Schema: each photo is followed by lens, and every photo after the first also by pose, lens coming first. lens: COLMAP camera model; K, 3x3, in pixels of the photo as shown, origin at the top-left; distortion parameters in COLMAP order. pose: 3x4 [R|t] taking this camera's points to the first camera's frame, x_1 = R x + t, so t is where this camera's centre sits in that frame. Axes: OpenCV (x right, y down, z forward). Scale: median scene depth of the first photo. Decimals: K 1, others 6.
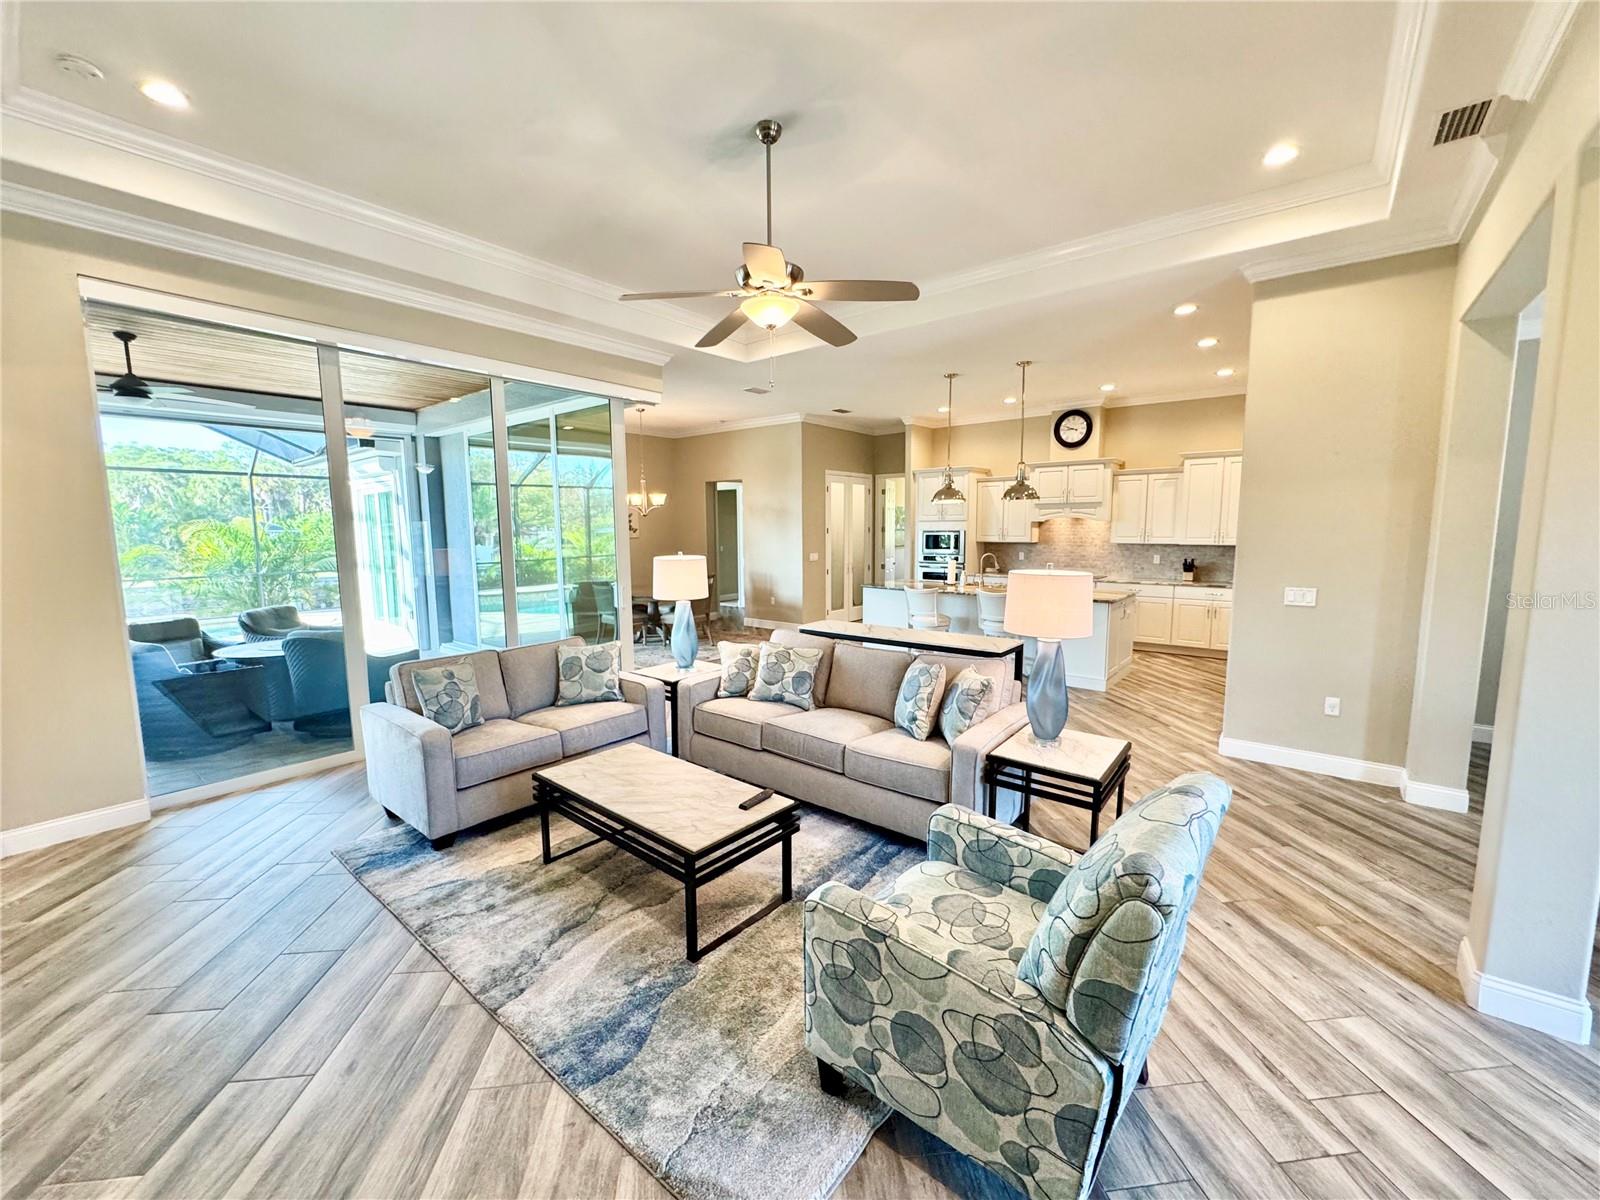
lens RADIAL K [[641.2, 0, 797.8], [0, 641.2, 600.4], [0, 0, 1]] dist [-0.004000, 0.001117]
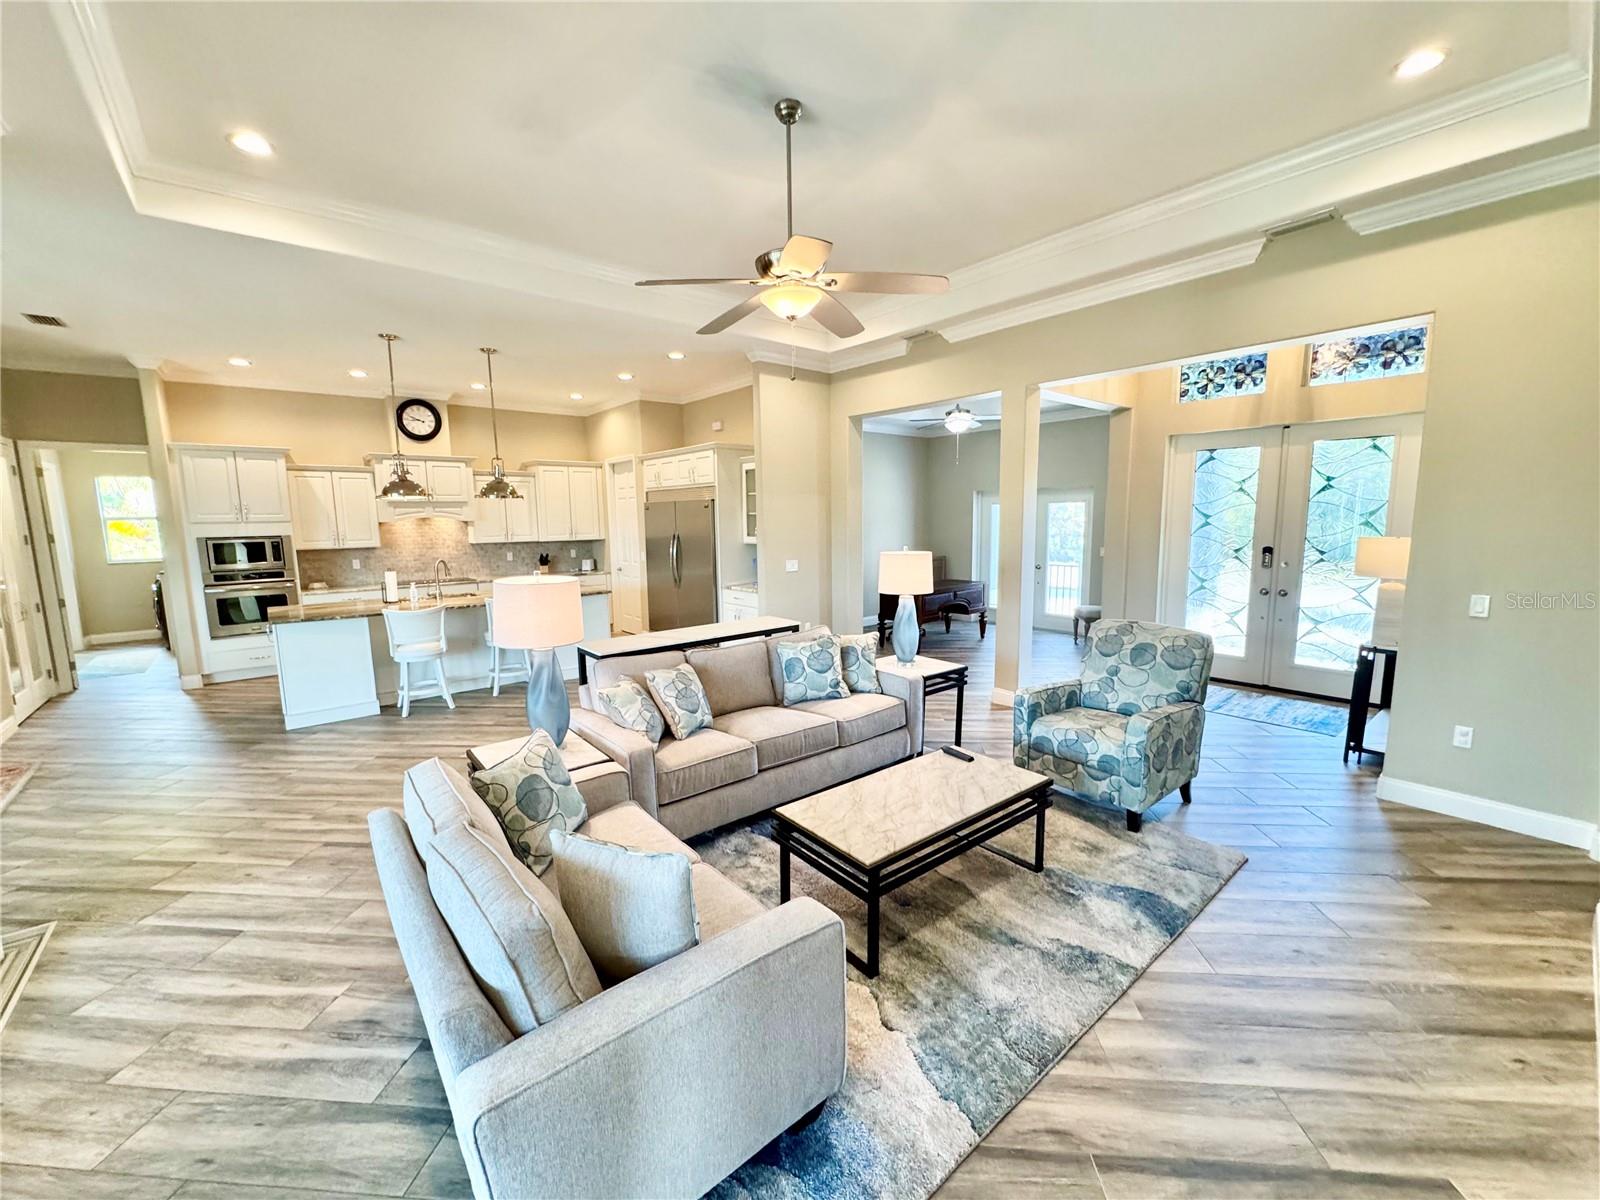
lens RADIAL K [[641.2, 0, 797.8], [0, 641.2, 600.4], [0, 0, 1]] dist [-0.004000, 0.001117]
pose [[0.196417, -0.126076, 0.972381, -0.392149], [0.126455, 0.986674, 0.102386, -0.040731], [-0.972332, 0.102852, 0.209743, 0.318454]]
